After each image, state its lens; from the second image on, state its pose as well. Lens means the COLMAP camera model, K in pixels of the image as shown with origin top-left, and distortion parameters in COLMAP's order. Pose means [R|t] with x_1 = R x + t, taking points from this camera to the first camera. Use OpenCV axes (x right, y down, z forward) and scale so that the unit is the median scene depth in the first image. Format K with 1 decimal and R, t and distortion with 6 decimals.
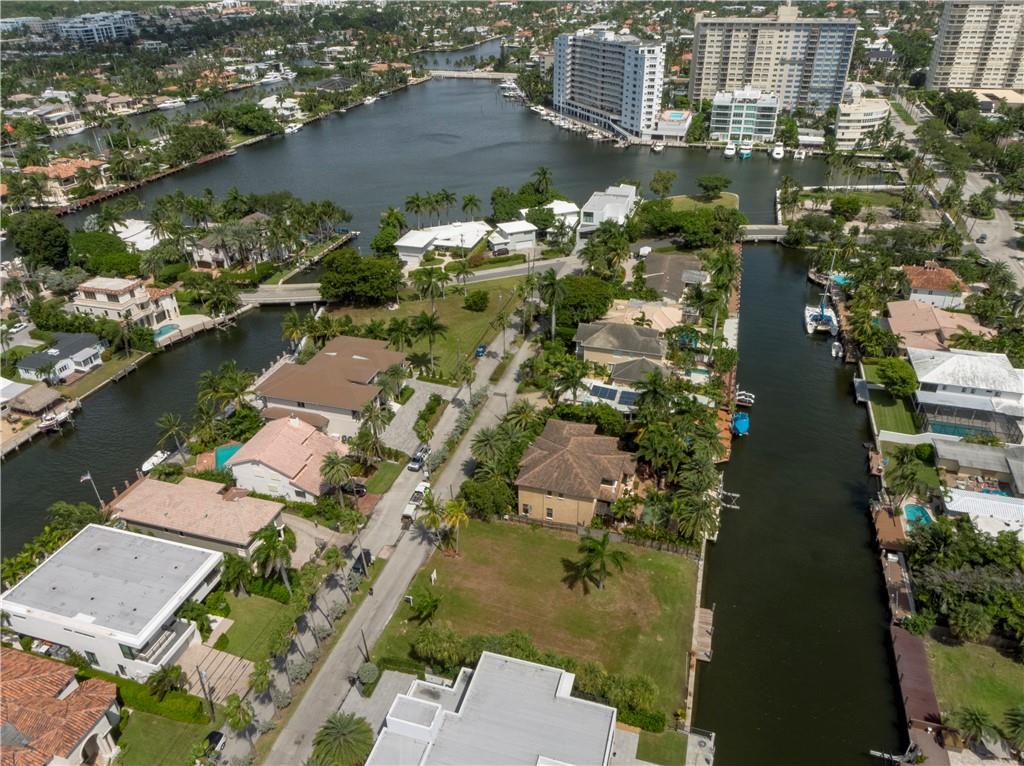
lens RADIAL K [[715.4, 0, 512.0], [0, 715.4, 383.0], [0, 0, 1]] dist [0.005921, -0.000361]
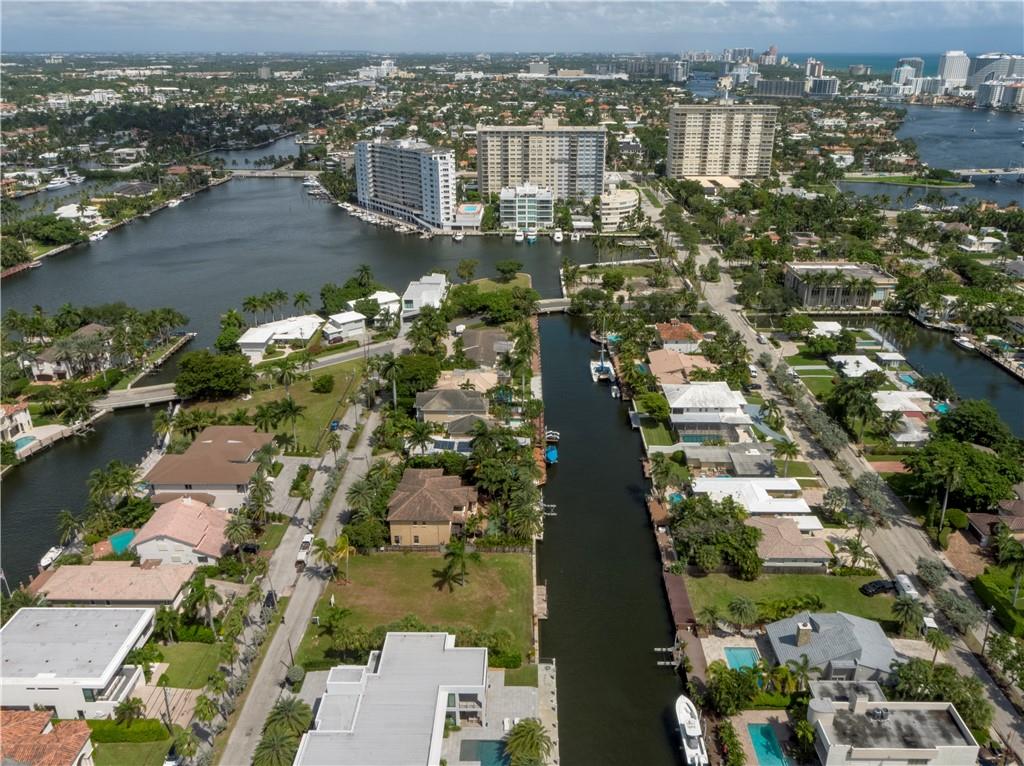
lens RADIAL K [[742.6, 0, 518.5], [0, 742.6, 334.0], [0, 0, 1]] dist [0.004230, 0.000828]
pose [[0.960754, -0.086716, 0.263500, -0.031010], [0.130166, 0.979745, -0.152174, 0.016300], [-0.244967, 0.180501, 0.952581, -0.129693]]
